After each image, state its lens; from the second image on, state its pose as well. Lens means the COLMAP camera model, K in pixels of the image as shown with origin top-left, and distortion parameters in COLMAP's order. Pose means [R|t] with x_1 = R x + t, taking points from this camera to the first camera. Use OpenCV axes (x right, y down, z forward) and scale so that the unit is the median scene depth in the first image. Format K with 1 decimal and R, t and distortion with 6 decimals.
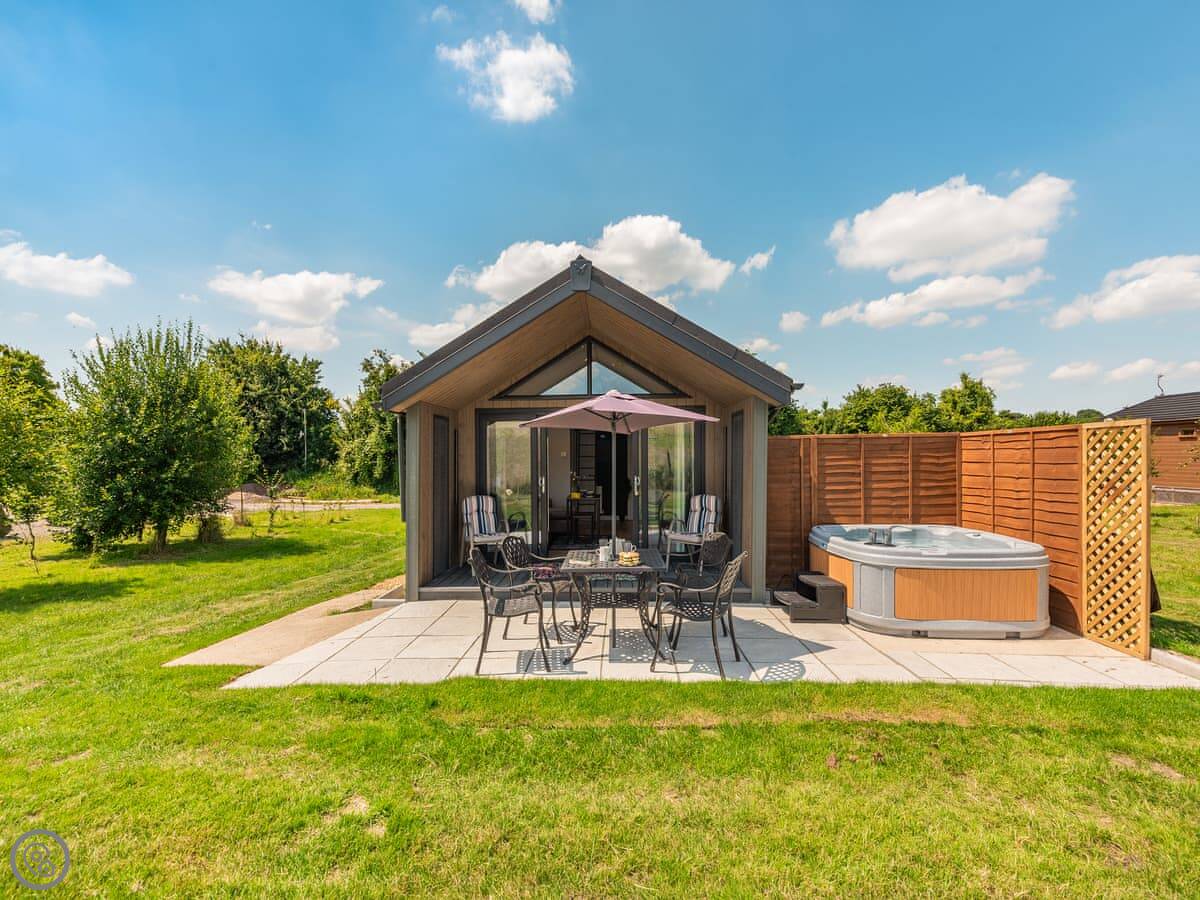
lens RADIAL K [[553.4, 0, 583.6], [0, 553.4, 451.3], [0, 0, 1]] dist [0.001099, 0.000735]
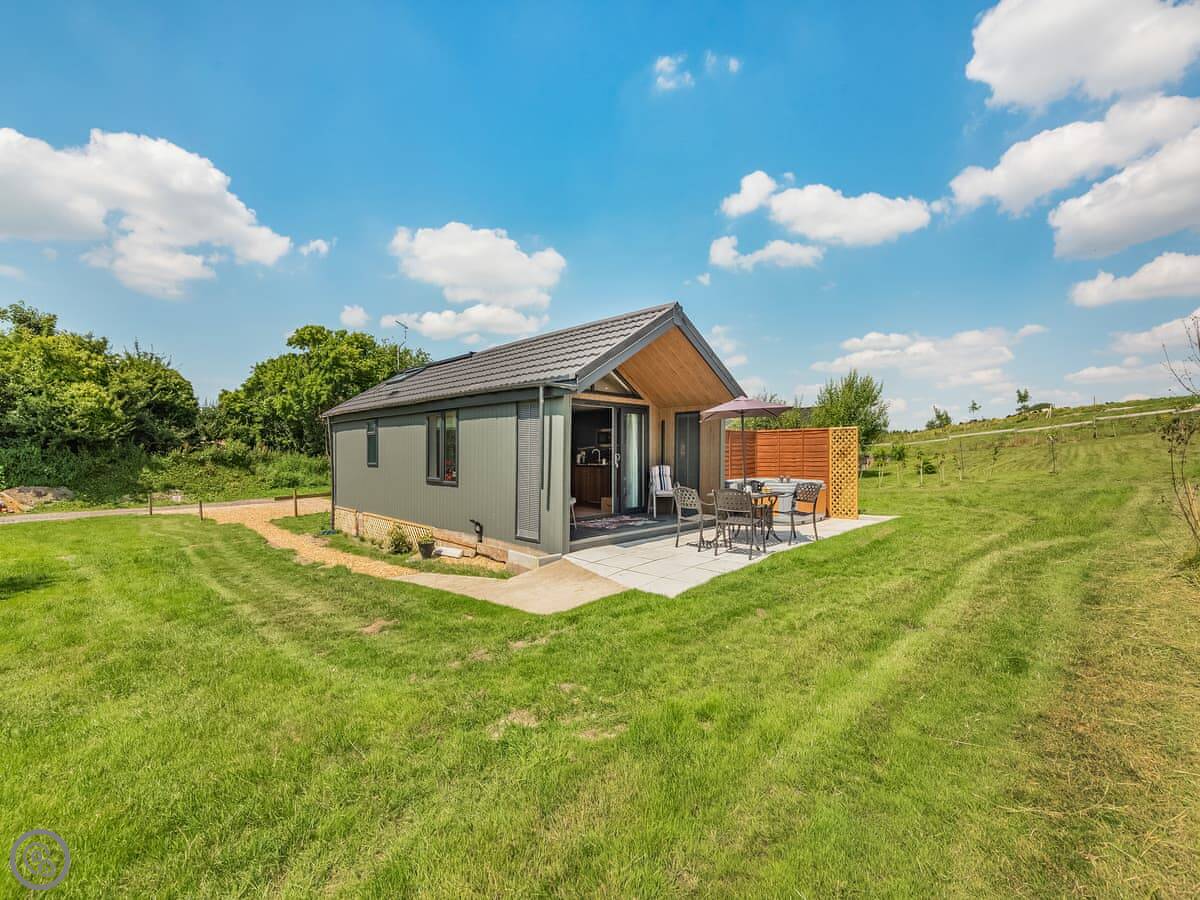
lens RADIAL K [[553.4, 0, 583.6], [0, 553.4, 451.3], [0, 0, 1]] dist [0.001099, 0.000735]
pose [[0.649213, 0.002146, 0.760604, -0.167740], [-0.008705, 0.999951, 0.004608, 0.005285], [-0.760557, -0.009613, 0.649200, 0.029422]]
